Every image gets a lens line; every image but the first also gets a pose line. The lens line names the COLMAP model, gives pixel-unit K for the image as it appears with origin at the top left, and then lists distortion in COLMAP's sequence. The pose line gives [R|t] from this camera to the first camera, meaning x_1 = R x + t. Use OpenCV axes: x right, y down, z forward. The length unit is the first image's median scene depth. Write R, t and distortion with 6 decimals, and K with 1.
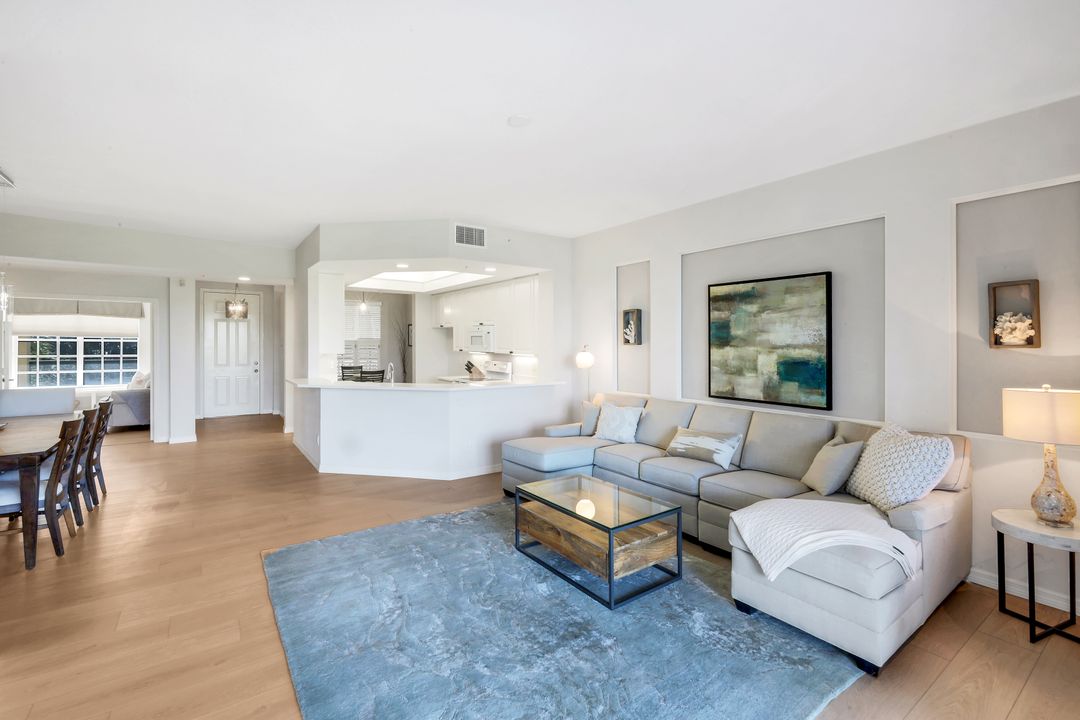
lens RADIAL K [[477.0, 0, 543.0], [0, 477.0, 341.9], [0, 0, 1]] dist [0.000531, 0.000279]
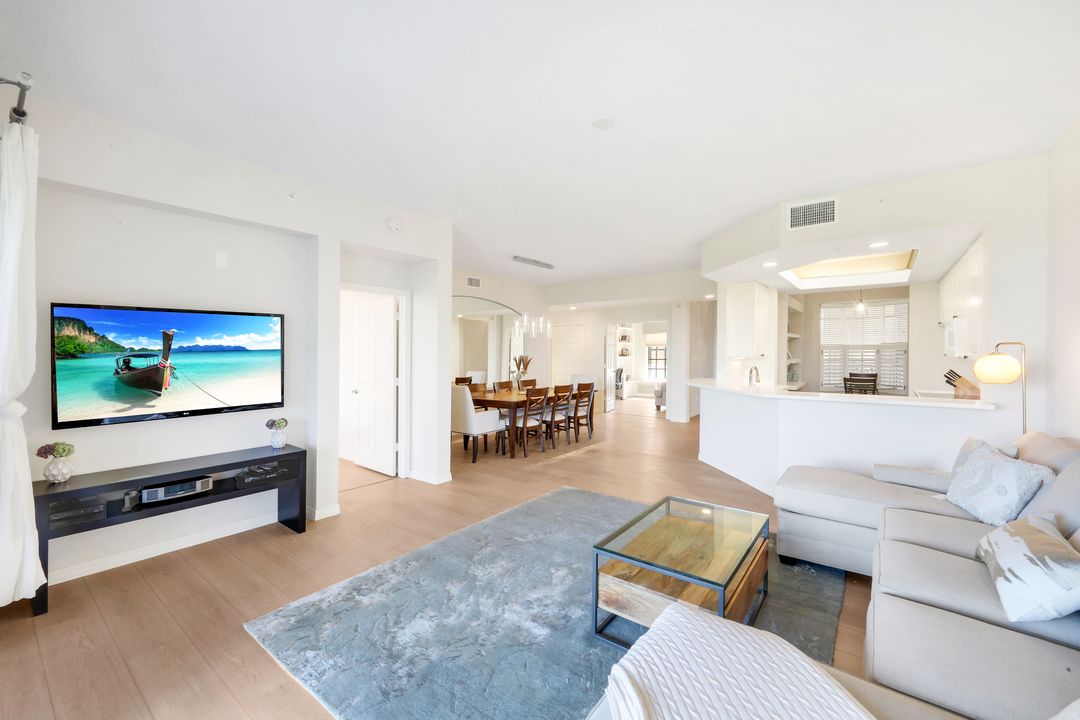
lens RADIAL K [[447.8, 0, 540.5], [0, 447.8, 339.9], [0, 0, 1]] dist [-0.000762, 0.000003]
pose [[0.290532, -0.032725, -0.956305, 0.384932], [0.003198, 0.999443, -0.033230, 0.018282], [0.956860, 0.006596, 0.290475, 0.276917]]
